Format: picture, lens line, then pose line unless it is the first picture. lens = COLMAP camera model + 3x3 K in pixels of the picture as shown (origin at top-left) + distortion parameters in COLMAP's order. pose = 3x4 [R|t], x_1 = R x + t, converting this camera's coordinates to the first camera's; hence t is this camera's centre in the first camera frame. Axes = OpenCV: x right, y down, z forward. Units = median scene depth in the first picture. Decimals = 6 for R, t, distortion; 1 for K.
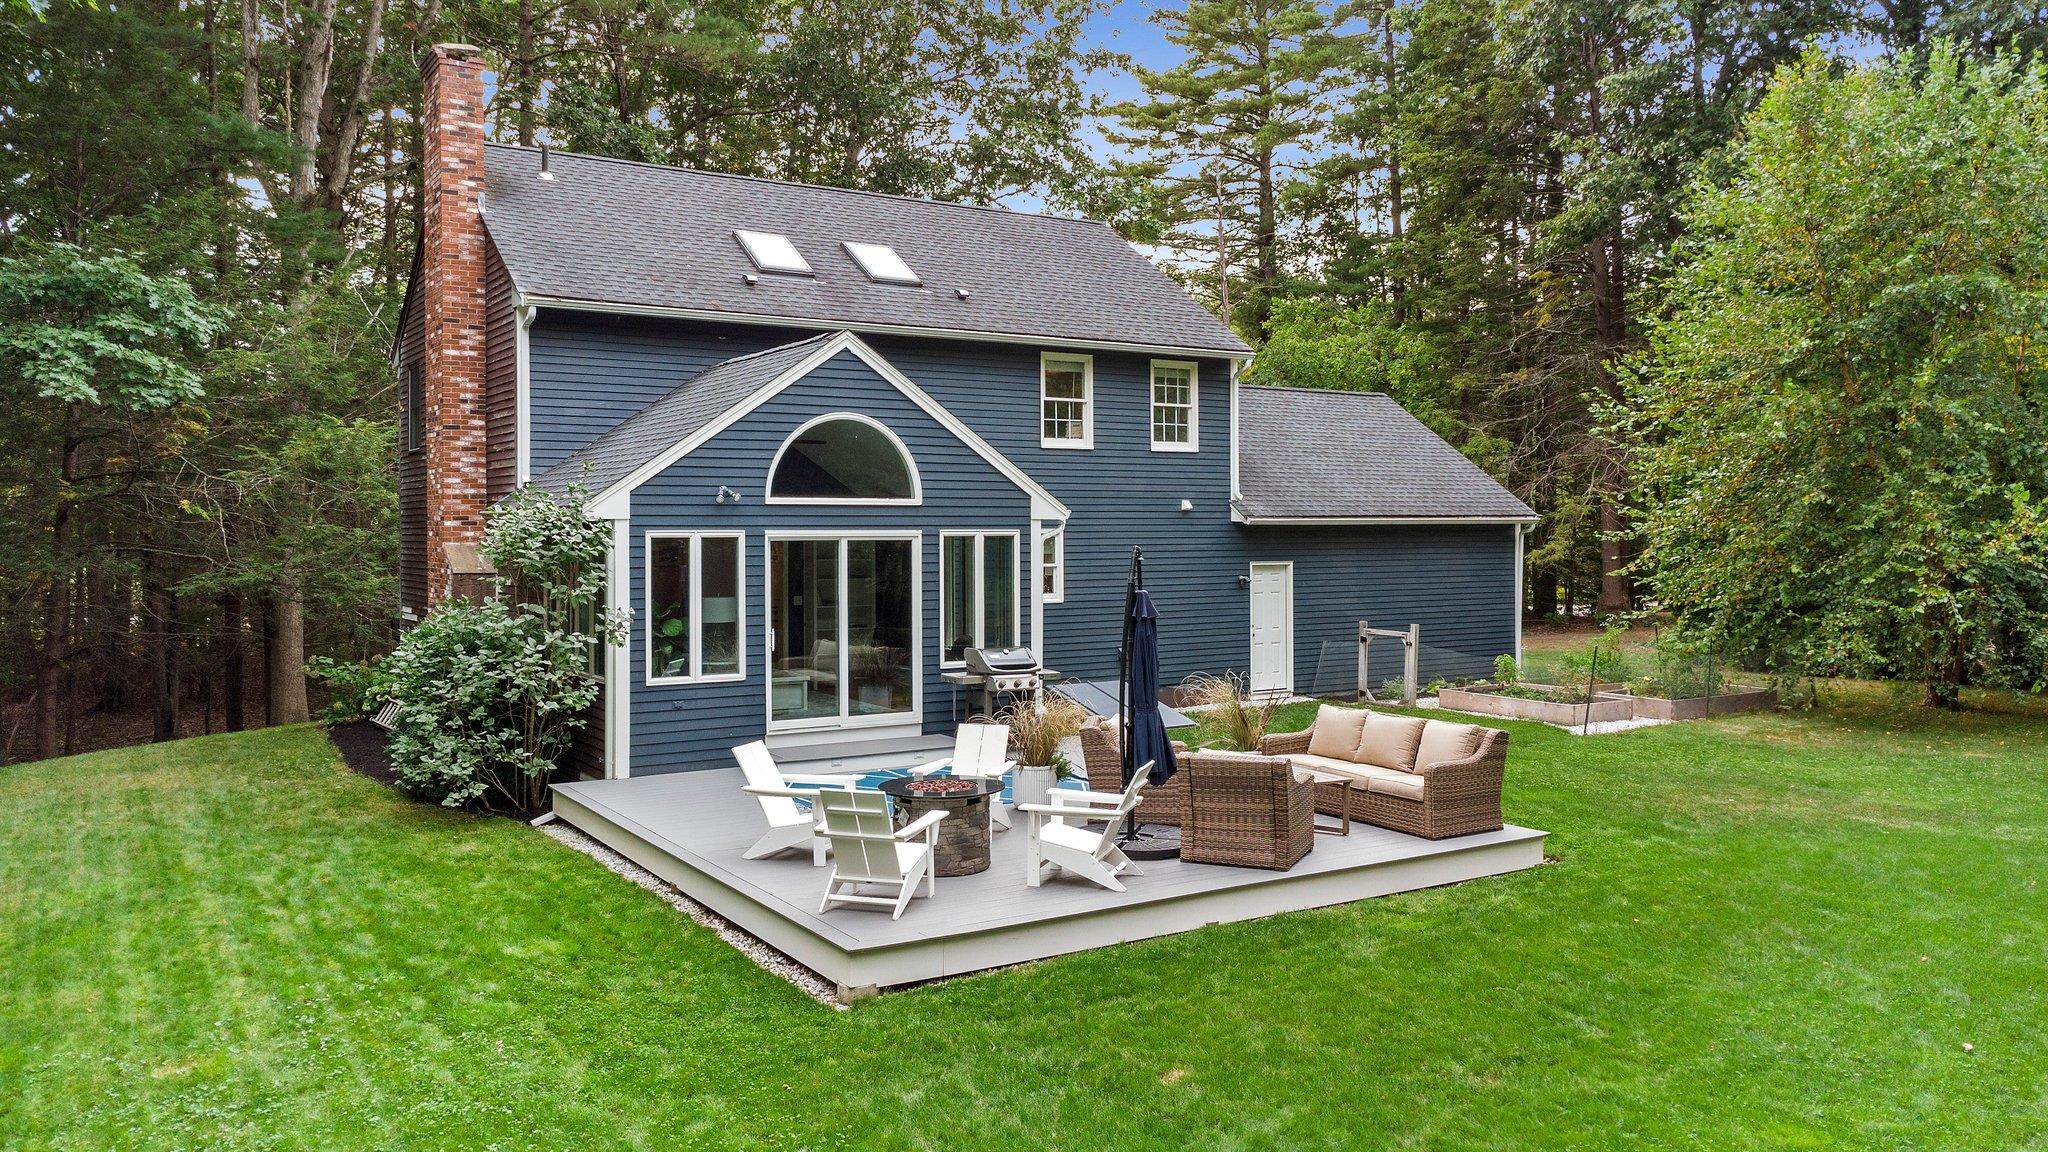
lens RADIAL K [[1499.6, 0, 1027.8], [0, 1499.6, 579.2], [0, 0, 1]] dist [0.027597, -0.024403]
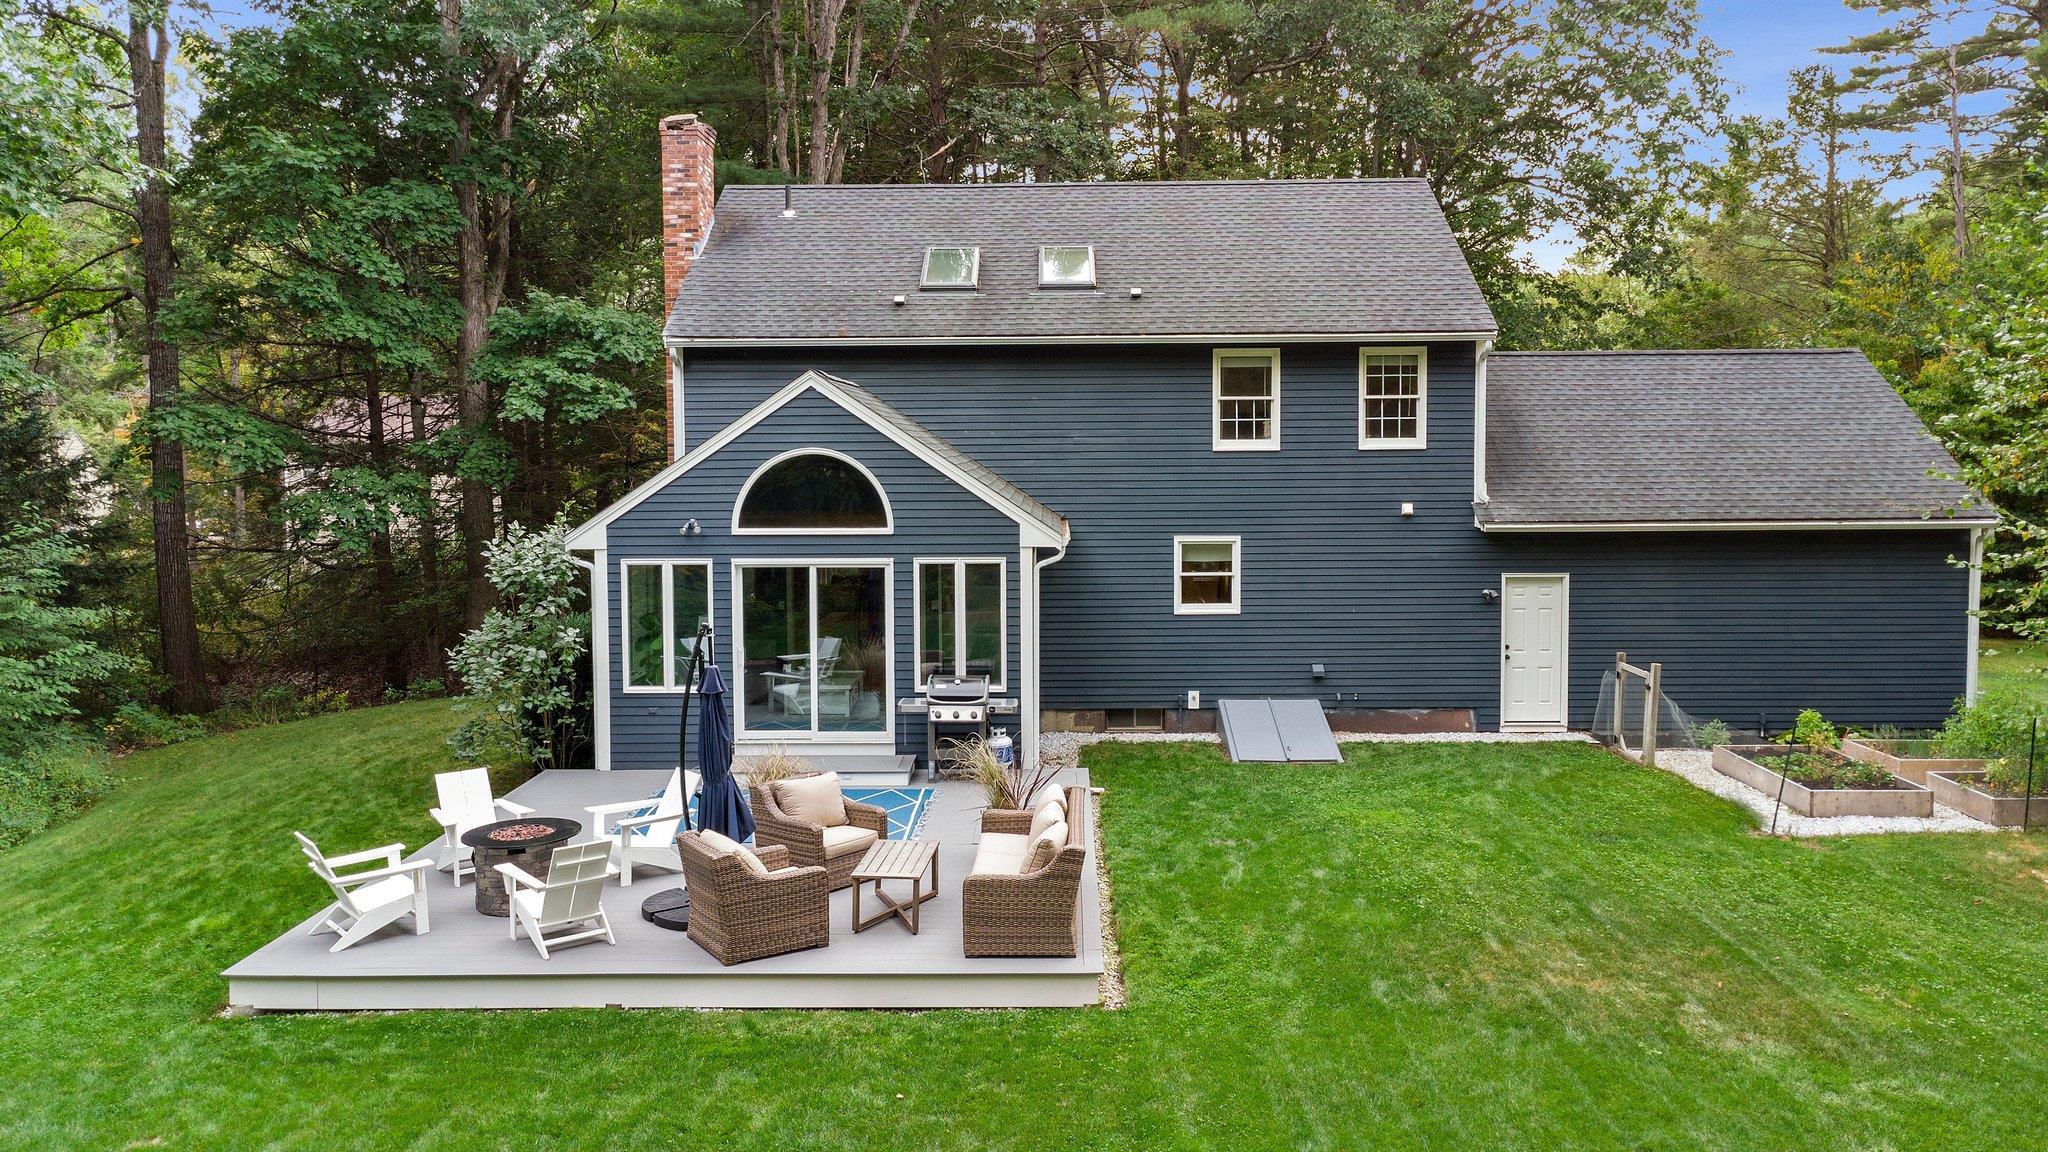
lens RADIAL K [[1499.6, 0, 1026.2], [0, 1499.6, 568.8], [0, 0, 1]] dist [0.027597, -0.024403]
pose [[0.839287, 0.041054, -0.542137, 0.554849], [-0.015894, 0.998572, 0.051012, -0.077918], [0.543457, -0.034197, 0.838740, 0.180396]]
